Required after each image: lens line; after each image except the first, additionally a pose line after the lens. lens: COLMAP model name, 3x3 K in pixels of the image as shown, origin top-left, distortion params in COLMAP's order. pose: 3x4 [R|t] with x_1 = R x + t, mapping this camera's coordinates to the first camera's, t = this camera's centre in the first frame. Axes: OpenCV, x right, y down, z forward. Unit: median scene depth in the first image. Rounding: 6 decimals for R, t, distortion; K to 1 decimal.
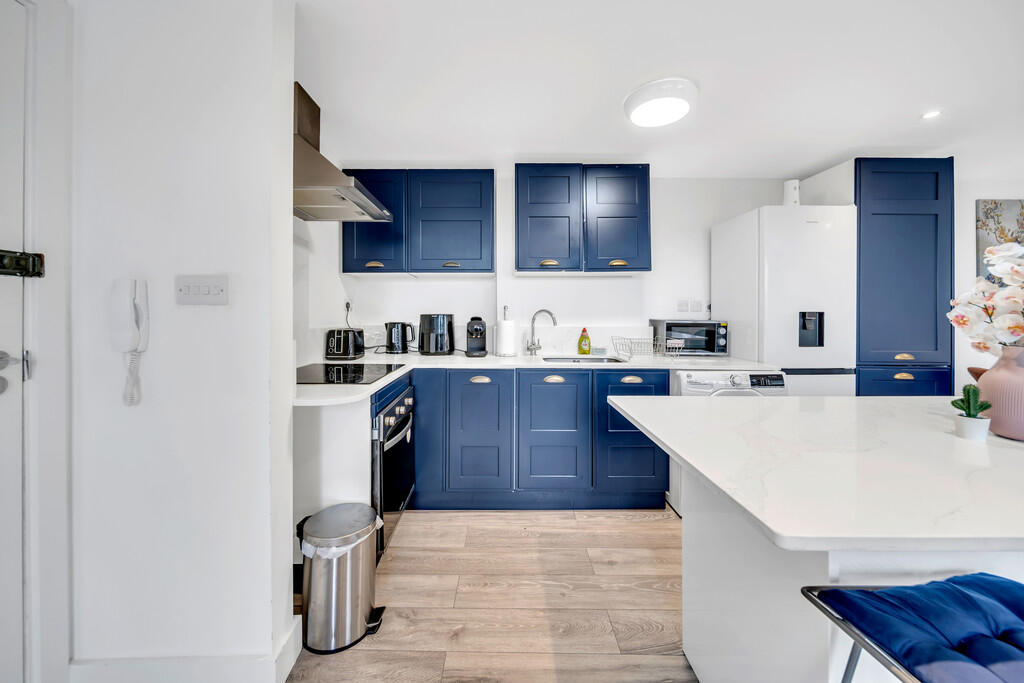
lens RADIAL K [[366.9, 0, 504.3], [0, 366.9, 313.4], [0, 0, 1]] dist [-0.002710, -0.000307]
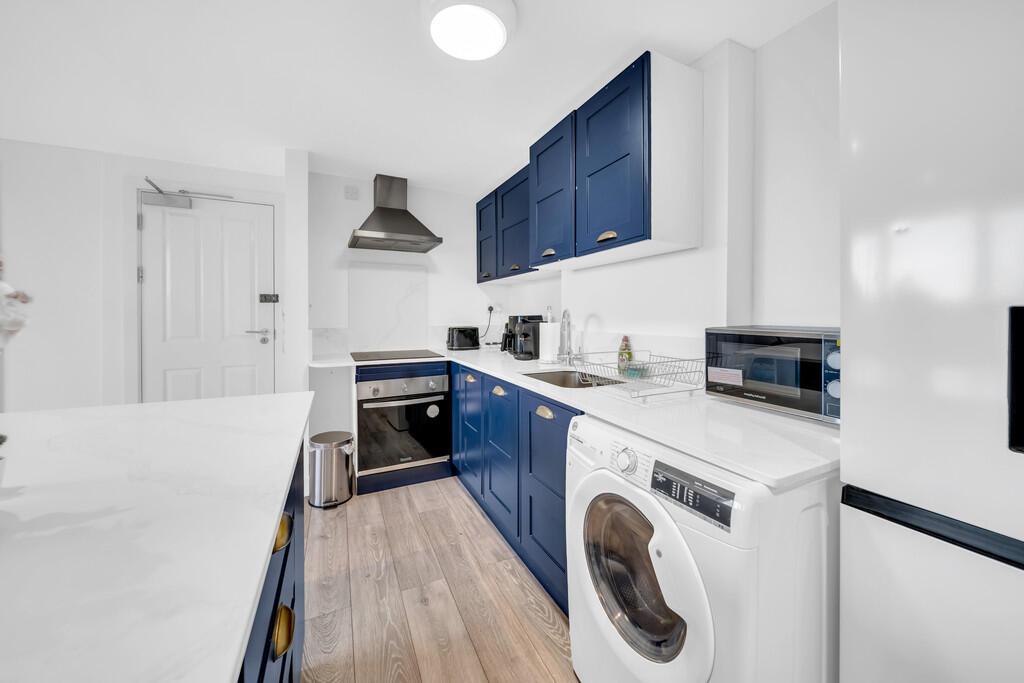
lens RADIAL K [[366.9, 0, 503.7], [0, 366.9, 320.9], [0, 0, 1]] dist [-0.002710, -0.000307]
pose [[0.435339, 0.009562, -0.900216, 1.214239], [0.006473, 0.999885, 0.013751, 0.003848], [0.900243, -0.011813, 0.435227, 0.840074]]
